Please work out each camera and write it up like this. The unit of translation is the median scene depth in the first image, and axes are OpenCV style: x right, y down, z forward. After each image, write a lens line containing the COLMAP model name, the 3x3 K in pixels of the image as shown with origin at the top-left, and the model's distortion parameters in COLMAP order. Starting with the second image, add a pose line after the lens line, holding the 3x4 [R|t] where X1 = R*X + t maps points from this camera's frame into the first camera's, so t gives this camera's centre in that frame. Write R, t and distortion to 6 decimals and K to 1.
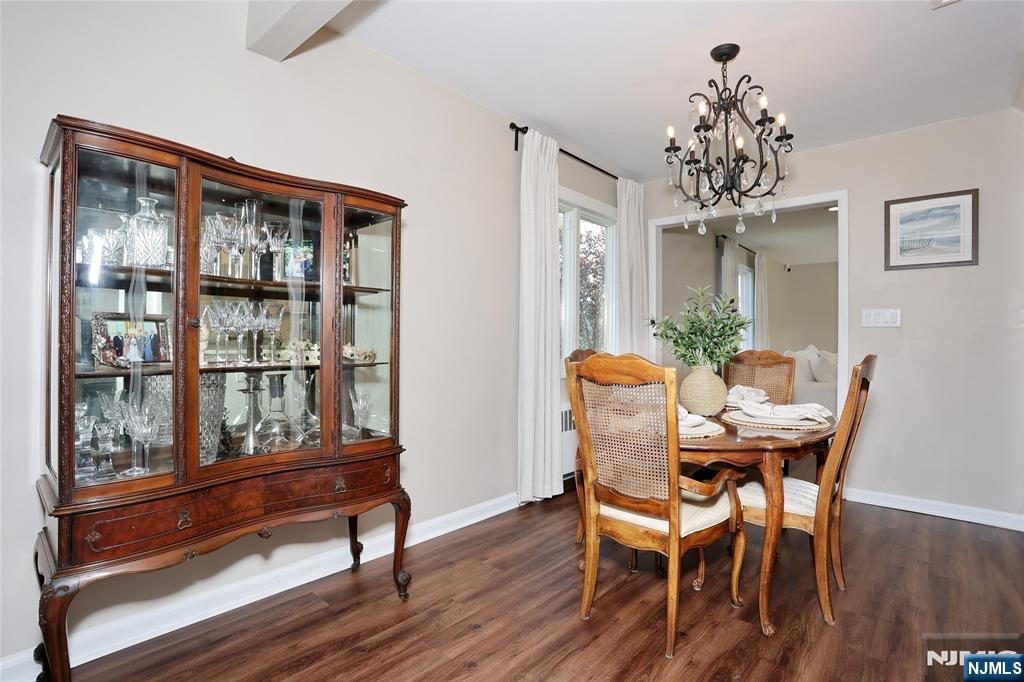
lens RADIAL K [[502.9, 0, 504.3], [0, 502.9, 336.7], [0, 0, 1]] dist [-0.066613, 0.031973]
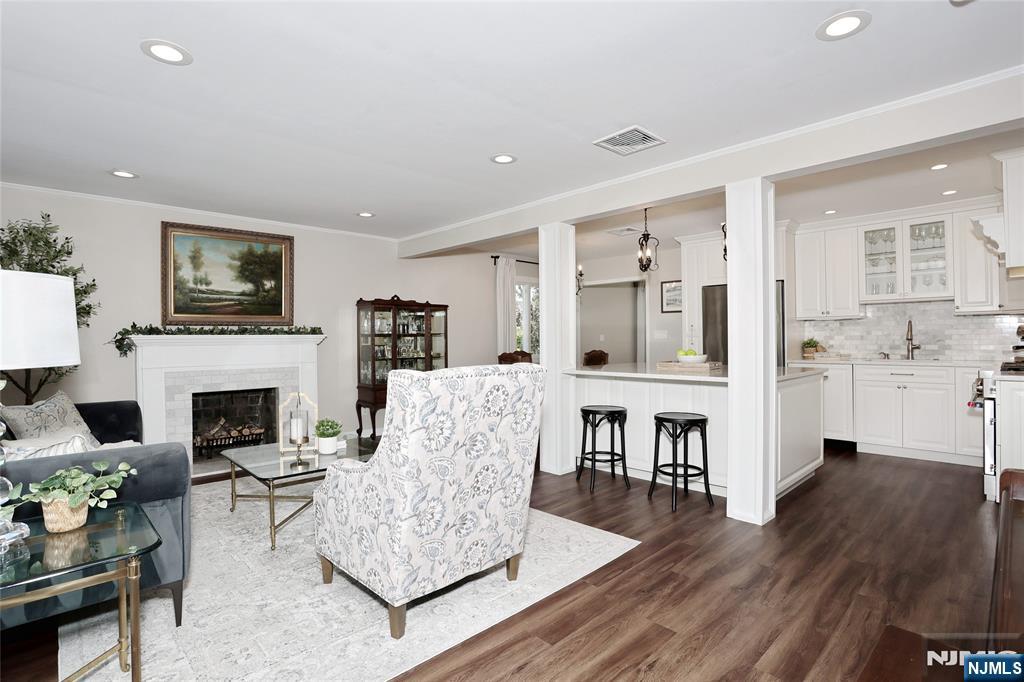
lens RADIAL K [[502.9, 0, 504.3], [0, 502.9, 336.7], [0, 0, 1]] dist [-0.066613, 0.031973]
pose [[0.996295, -0.012642, -0.085064, 0.279734], [0.013755, 0.999827, 0.012517, -0.071386], [0.084891, -0.013641, 0.996297, -1.423933]]
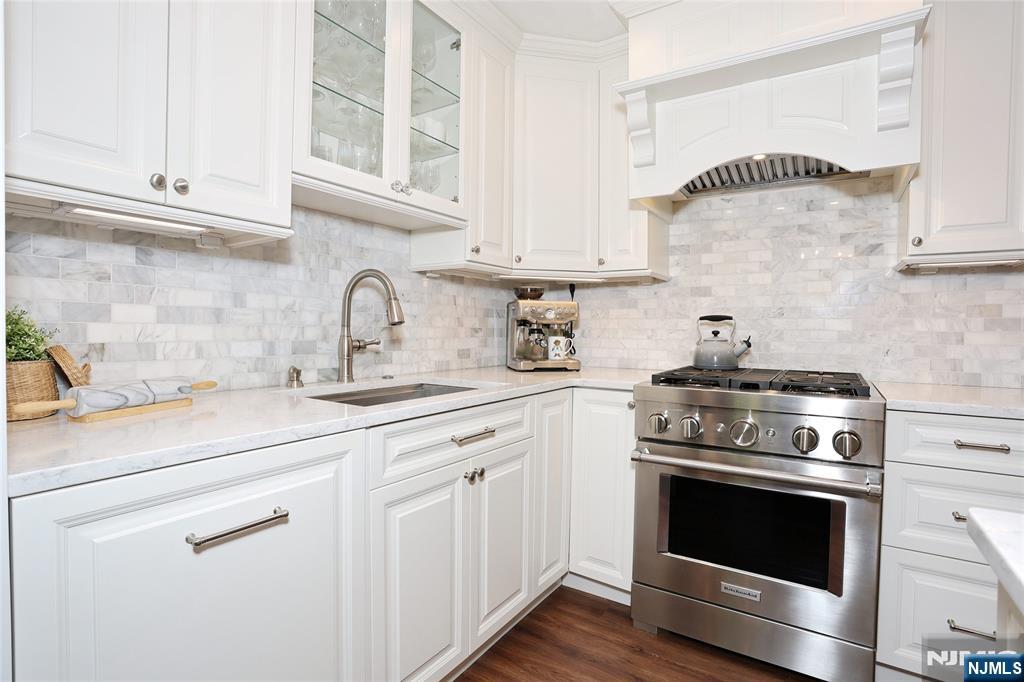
lens RADIAL K [[502.9, 0, 504.3], [0, 502.9, 336.7], [0, 0, 1]] dist [-0.066613, 0.031973]
pose [[-0.121894, -0.019347, 0.992355, 0.924899], [-0.022852, 0.999600, 0.016681, -0.019873], [-0.992280, -0.020644, -0.122287, 0.296313]]
